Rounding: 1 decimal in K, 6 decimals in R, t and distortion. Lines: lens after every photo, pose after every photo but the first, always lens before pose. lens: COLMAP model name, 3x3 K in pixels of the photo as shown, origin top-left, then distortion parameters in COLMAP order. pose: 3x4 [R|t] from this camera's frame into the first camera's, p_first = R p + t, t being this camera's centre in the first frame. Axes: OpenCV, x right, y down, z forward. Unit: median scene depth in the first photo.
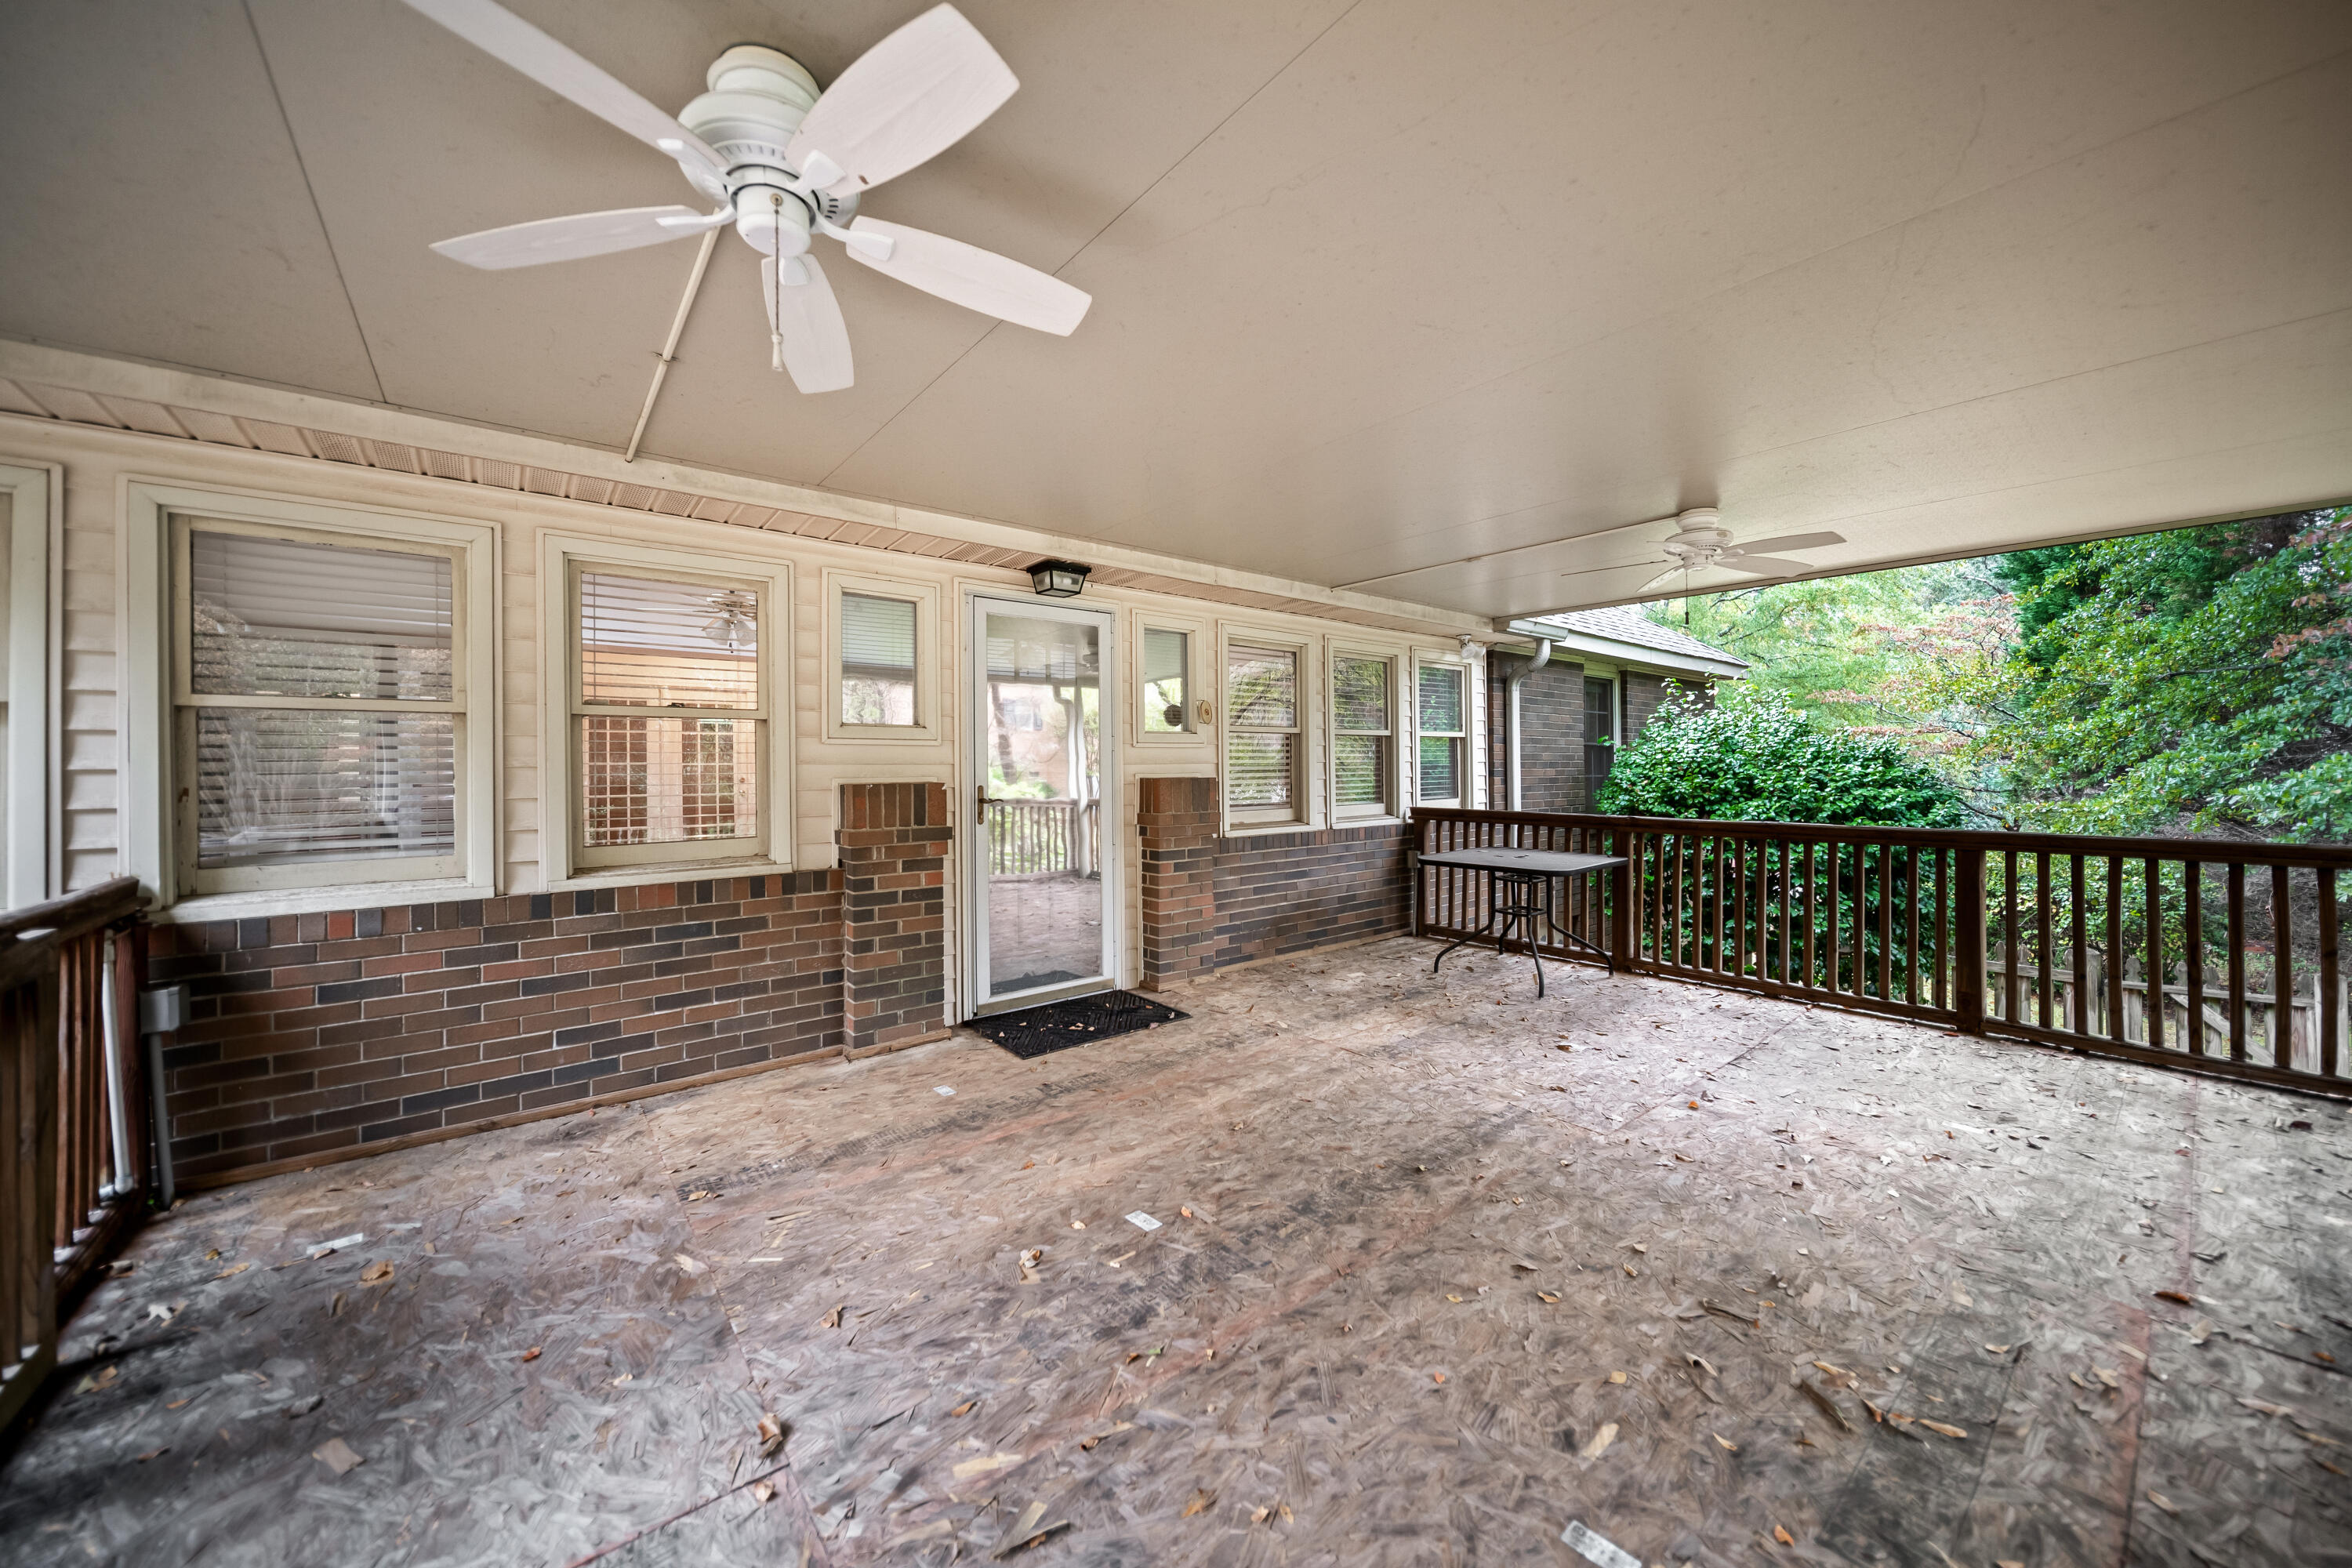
lens RADIAL K [[843.5, 0, 1175.7], [0, 843.5, 746.8], [0, 0, 1]] dist [-0.000187, -0.000111]
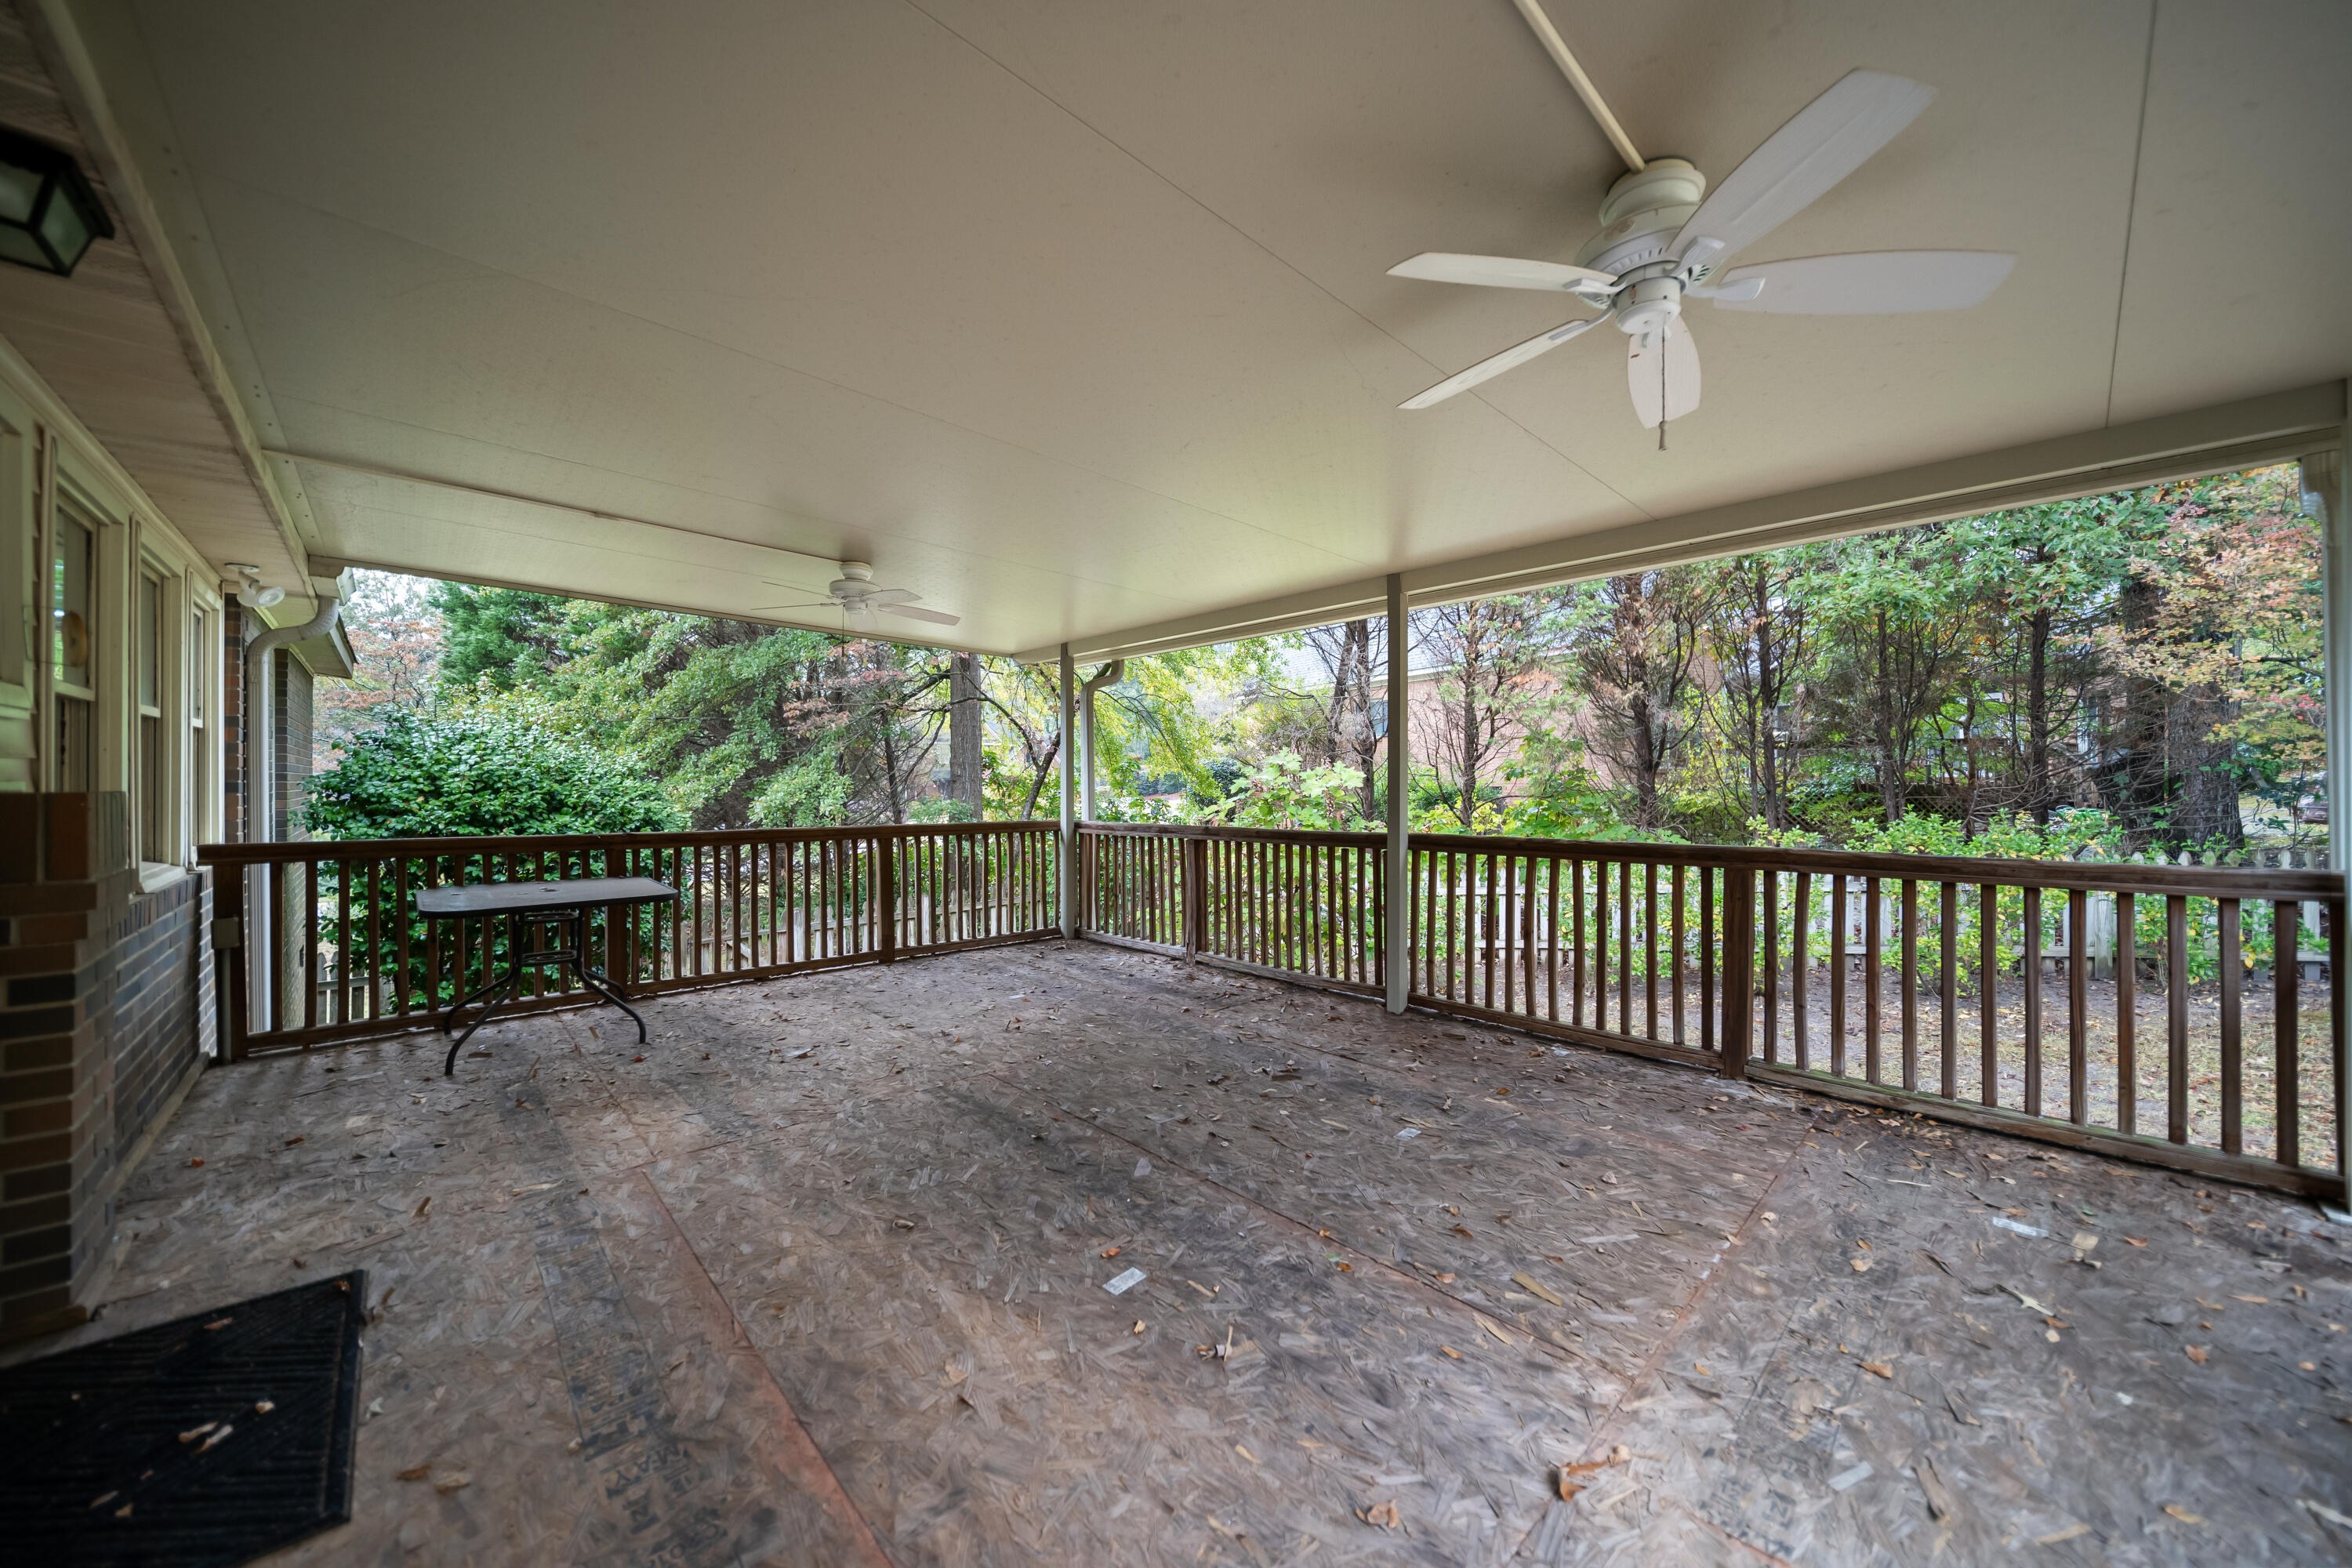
lens RADIAL K [[843.5, 0, 1175.7], [0, 843.5, 746.8], [0, 0, 1]] dist [-0.000187, -0.000111]
pose [[-0.090698, 0.051355, 0.994553, -0.644603], [-0.025201, 0.998231, -0.053843, 0.034433], [-0.995560, -0.029948, -0.089243, 0.708312]]
